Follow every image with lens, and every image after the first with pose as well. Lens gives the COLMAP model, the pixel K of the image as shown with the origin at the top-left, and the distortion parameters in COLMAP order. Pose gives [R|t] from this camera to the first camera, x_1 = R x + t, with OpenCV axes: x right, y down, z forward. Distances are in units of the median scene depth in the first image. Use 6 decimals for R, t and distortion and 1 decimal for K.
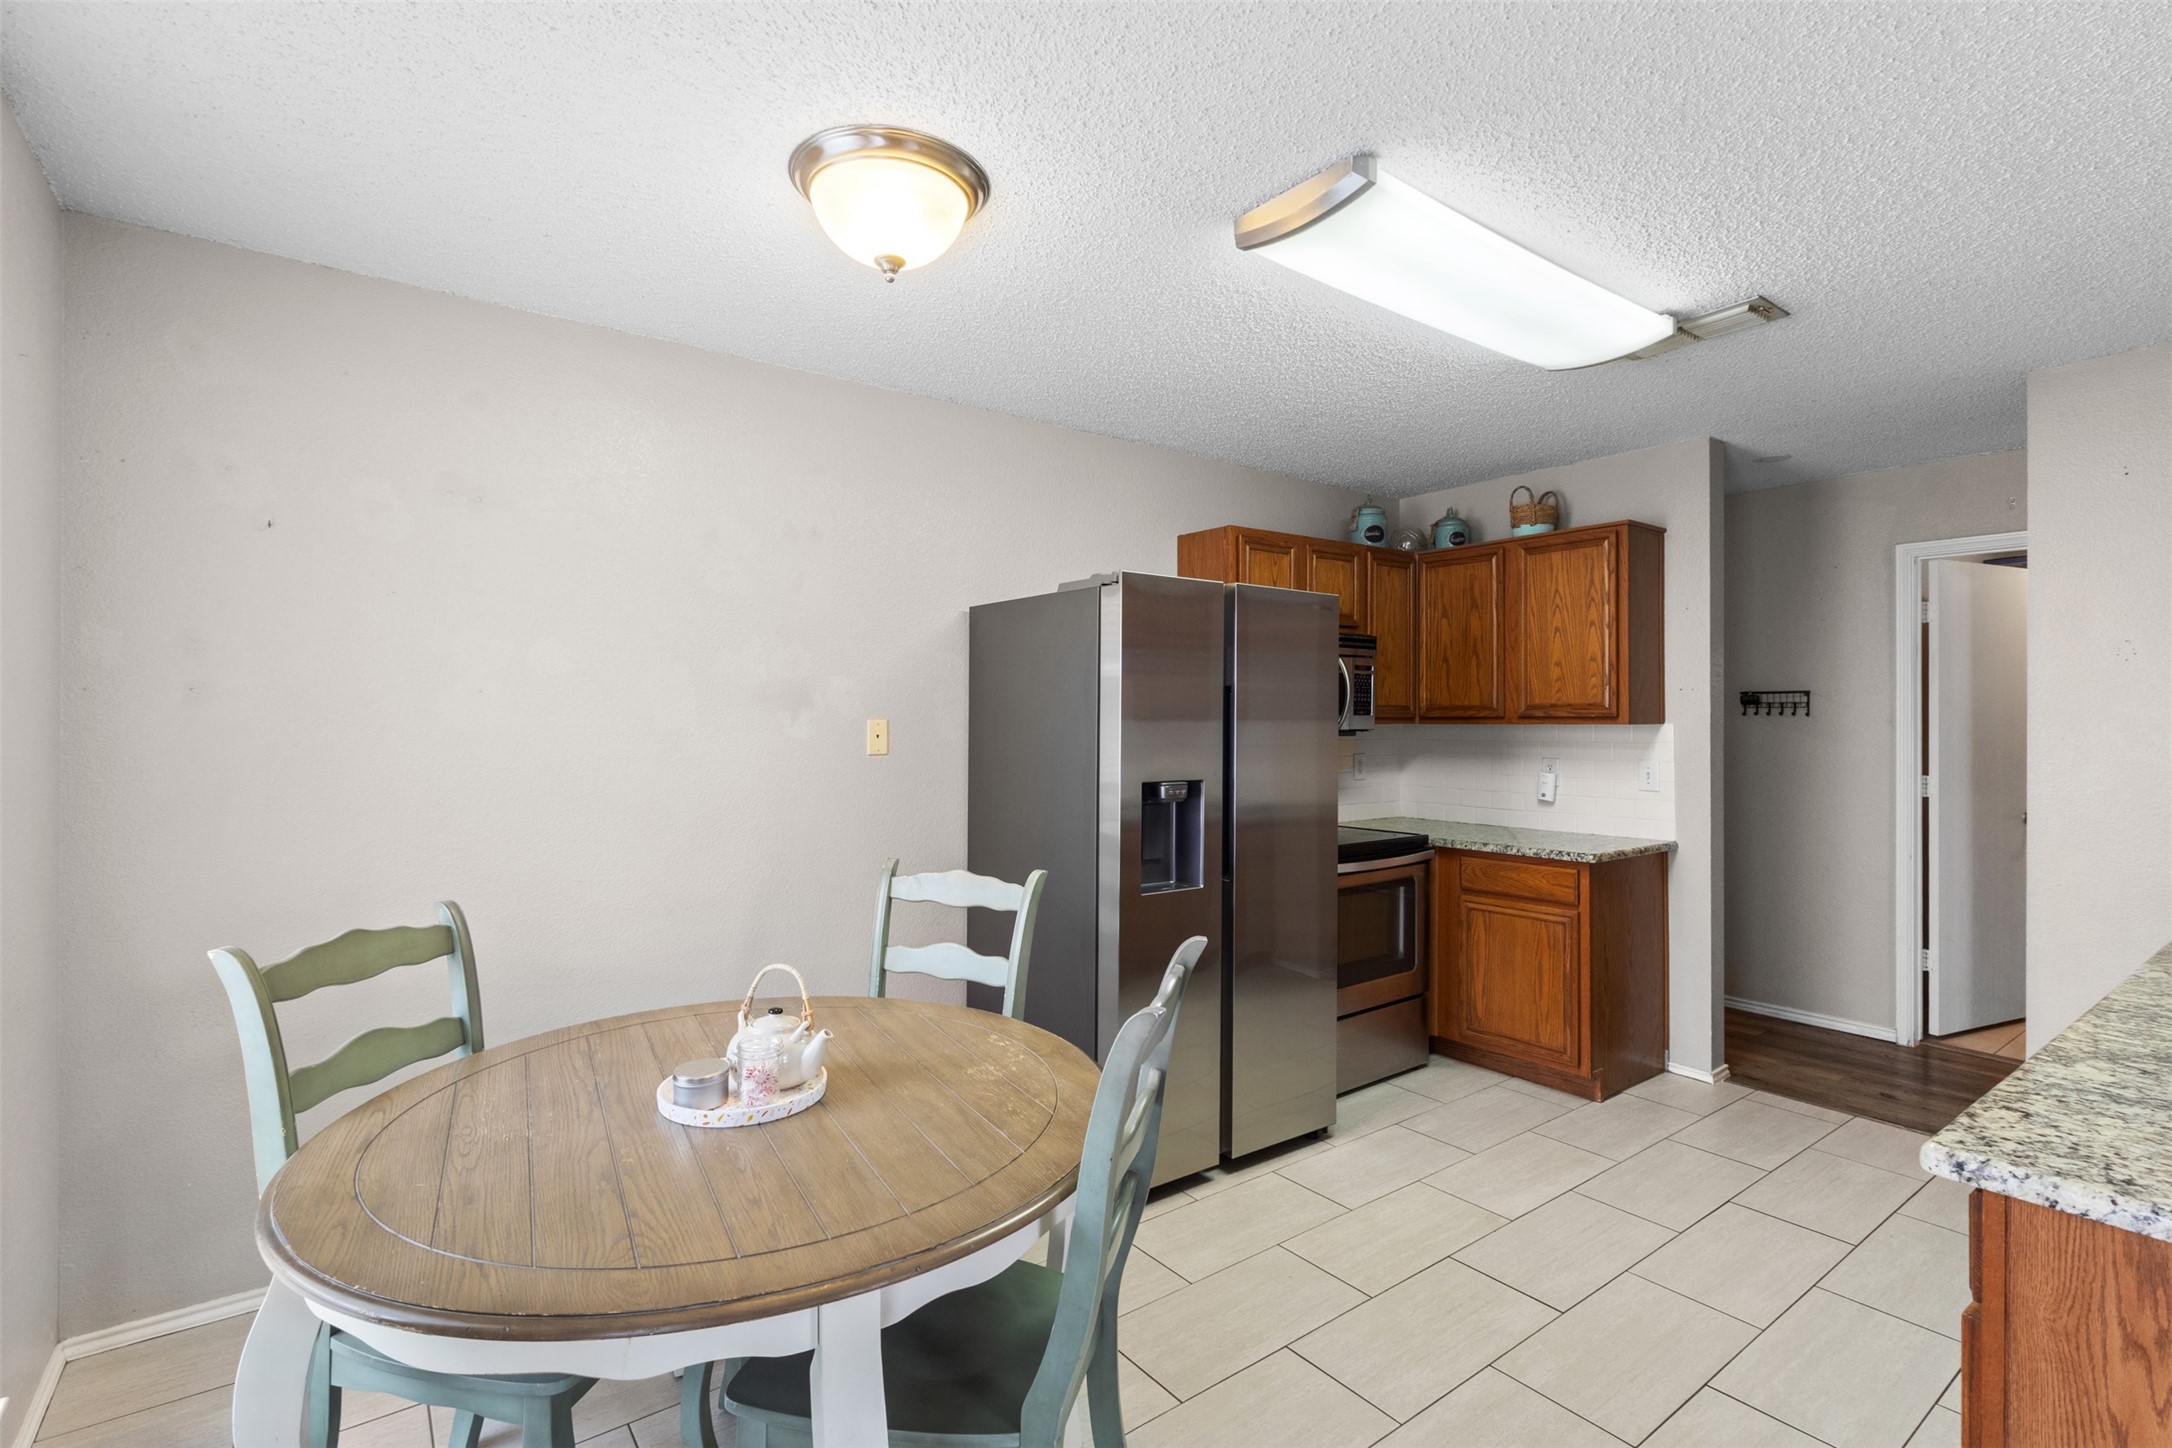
lens RADIAL K [[1009.8, 0, 1089.0], [0, 1009.8, 721.8], [0, 0, 1]] dist [0.000304, -0.000100]
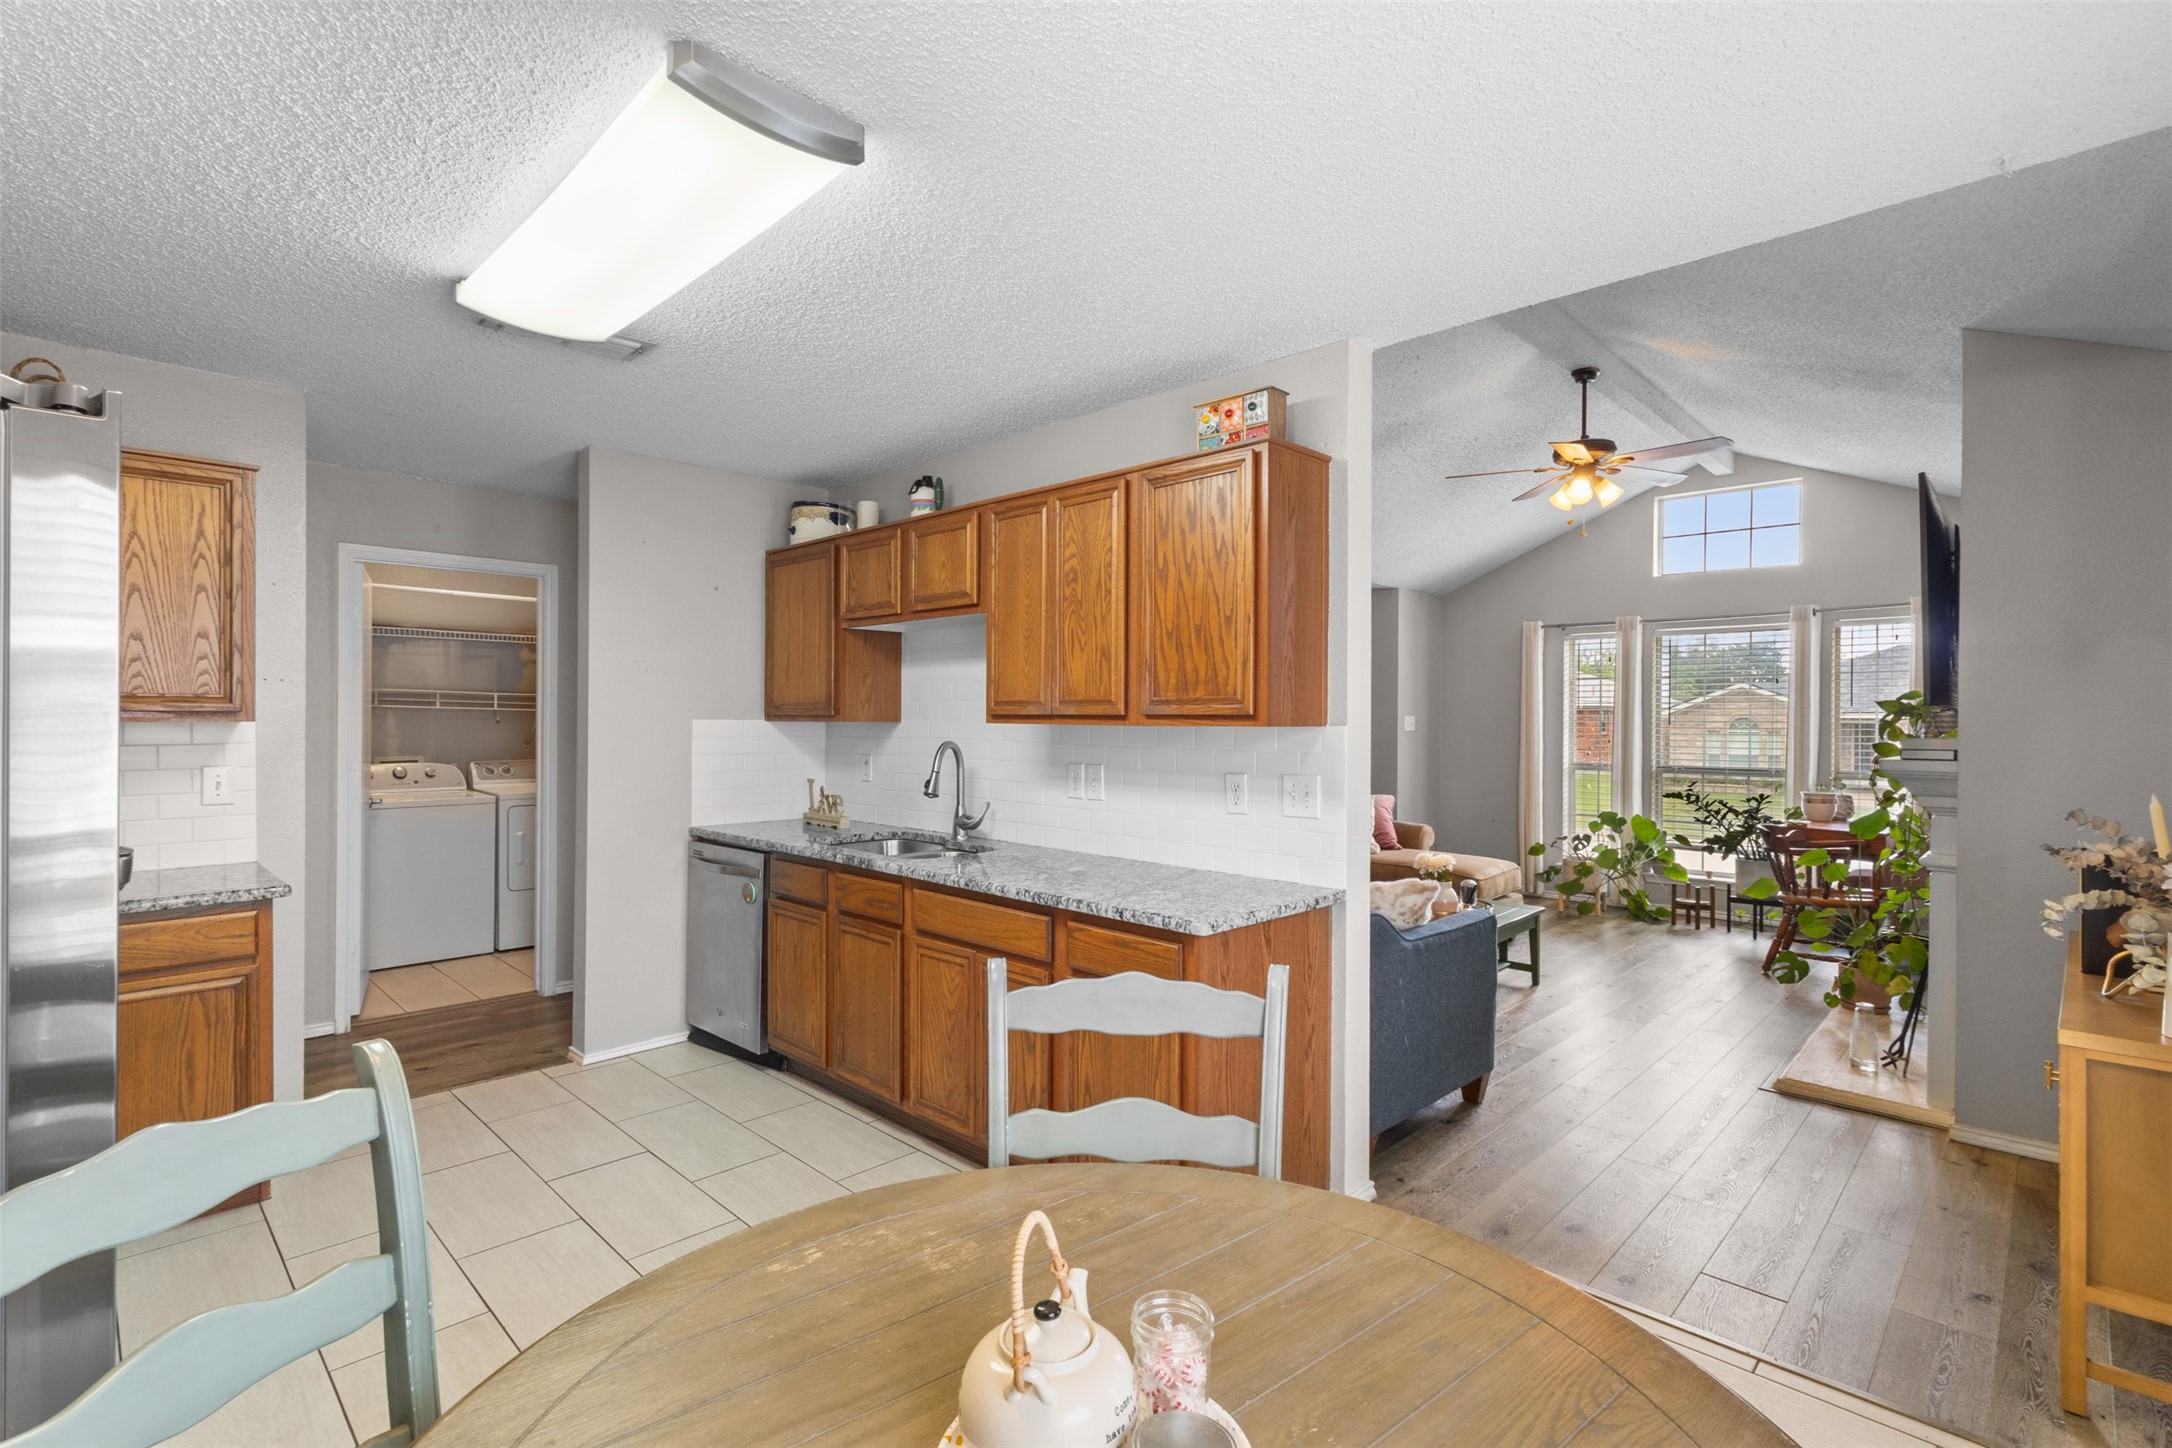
lens RADIAL K [[1009.8, 0, 1088.9], [0, 1009.8, 714.4], [0, 0, 1]] dist [0.000304, -0.000100]
pose [[-0.150630, -0.003499, 0.988584, -0.455150], [0.000248, 0.999994, 0.003577, -0.007029], [-0.988590, 0.000784, -0.150628, 0.591457]]
